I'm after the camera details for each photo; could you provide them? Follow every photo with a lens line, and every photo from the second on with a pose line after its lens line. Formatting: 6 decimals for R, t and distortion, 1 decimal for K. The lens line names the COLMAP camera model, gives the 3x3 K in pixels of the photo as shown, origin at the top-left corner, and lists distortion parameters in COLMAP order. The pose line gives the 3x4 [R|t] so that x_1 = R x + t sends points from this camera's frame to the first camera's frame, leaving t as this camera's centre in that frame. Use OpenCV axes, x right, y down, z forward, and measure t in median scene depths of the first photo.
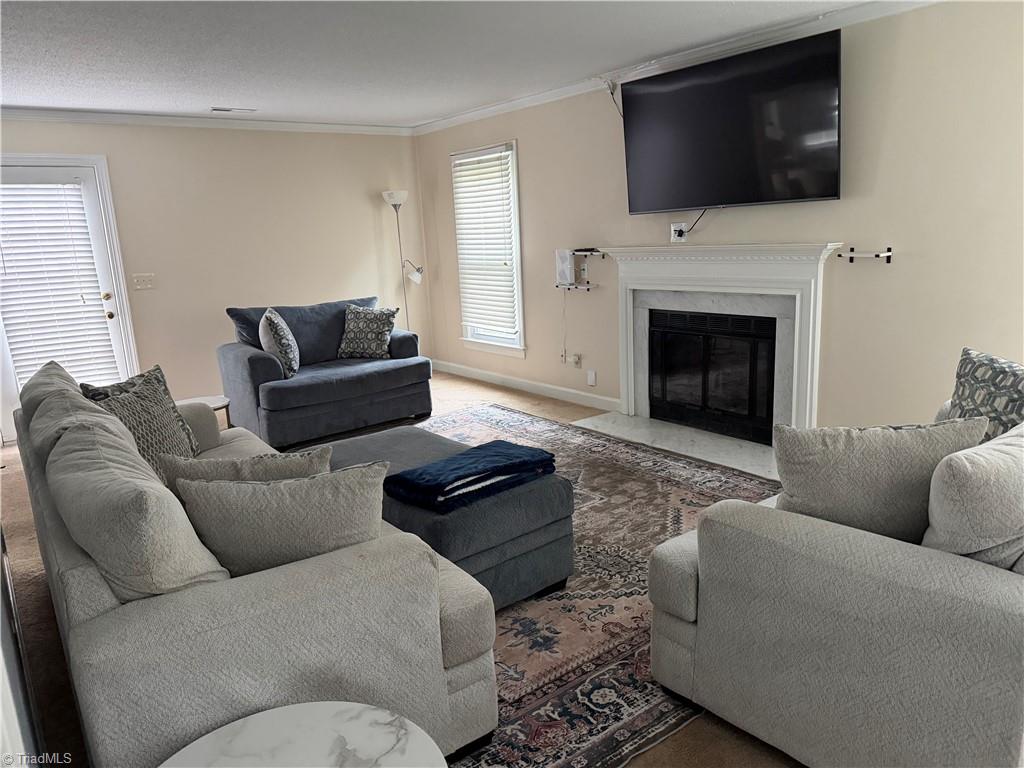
lens RADIAL K [[699.4, 0, 530.7], [0, 699.4, 385.4], [0, 0, 1]] dist [0.153938, -0.258403]
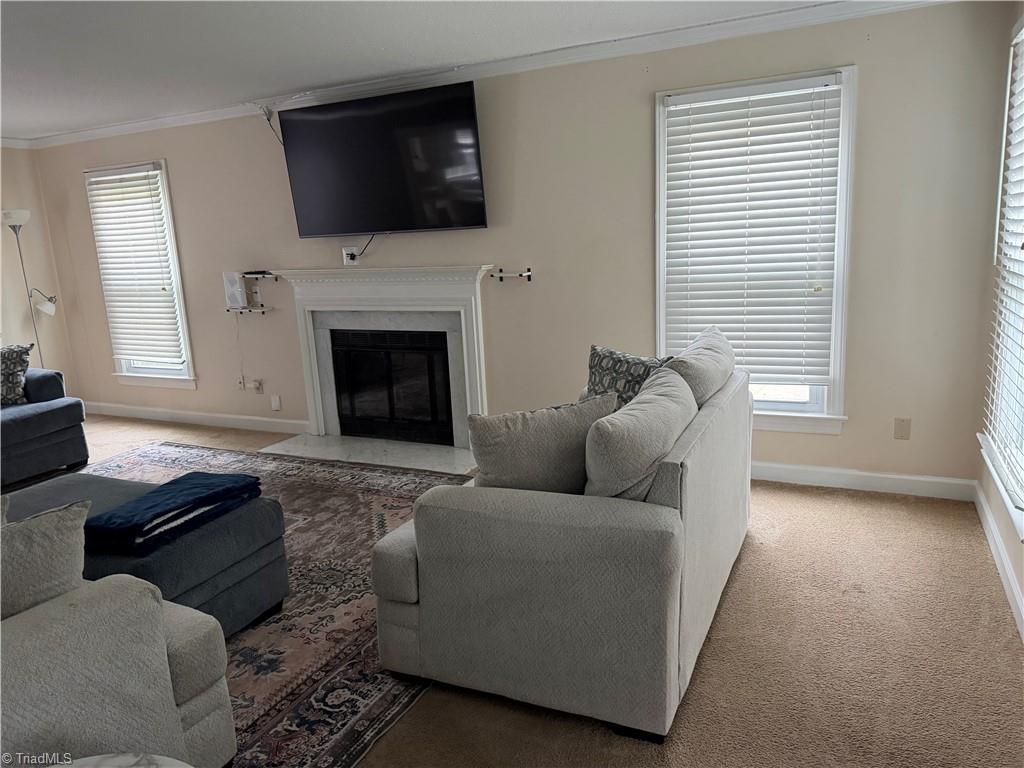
lens RADIAL K [[725.8, 0, 518.4], [0, 725.8, 388.1], [0, 0, 1]] dist [0.116404, -0.131654]
pose [[0.892121, -0.091251, 0.442486, -0.074737], [0.107304, 0.994162, -0.011321, 0.020646], [-0.438870, 0.057580, 0.896704, -0.083156]]
